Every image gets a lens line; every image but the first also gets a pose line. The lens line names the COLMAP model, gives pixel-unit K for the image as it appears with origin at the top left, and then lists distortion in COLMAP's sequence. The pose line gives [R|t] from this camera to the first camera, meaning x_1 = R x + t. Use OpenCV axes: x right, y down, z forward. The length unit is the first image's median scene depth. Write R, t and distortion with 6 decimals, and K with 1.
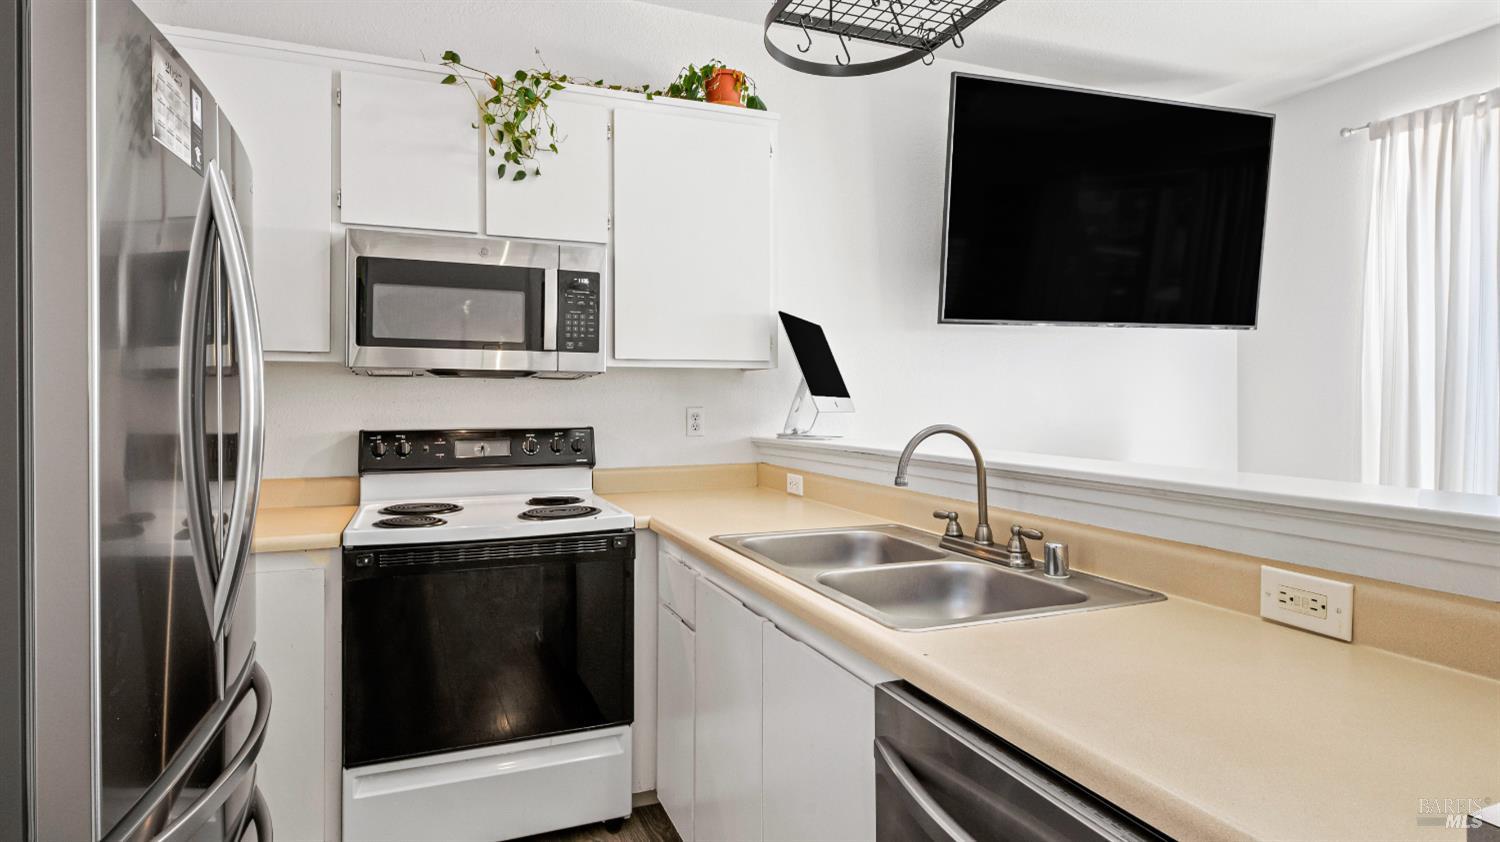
lens RADIAL K [[755.1, 0, 750.0], [0, 755.1, 421.0], [0, 0, 1]] dist [-0.001064, -0.000725]
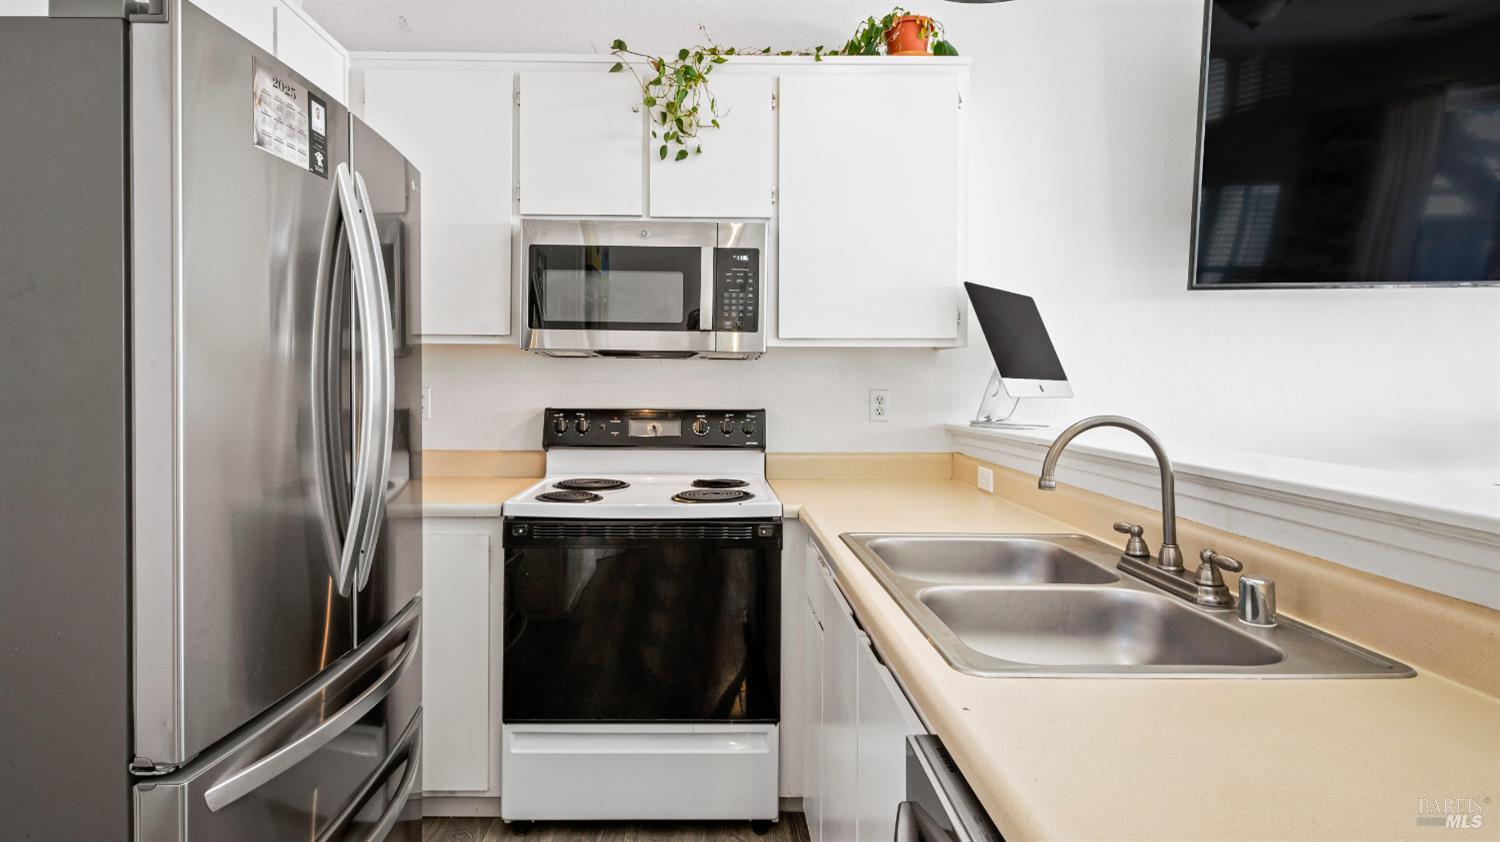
lens RADIAL K [[769.7, 0, 743.7], [0, 769.7, 404.5], [0, 0, 1]] dist [0.003455, -0.012504]
pose [[0.935610, 0.017370, -0.352608, 0.134826], [-0.016591, 0.999849, 0.005231, -0.003142], [0.352645, 0.000956, 0.935757, 0.080006]]
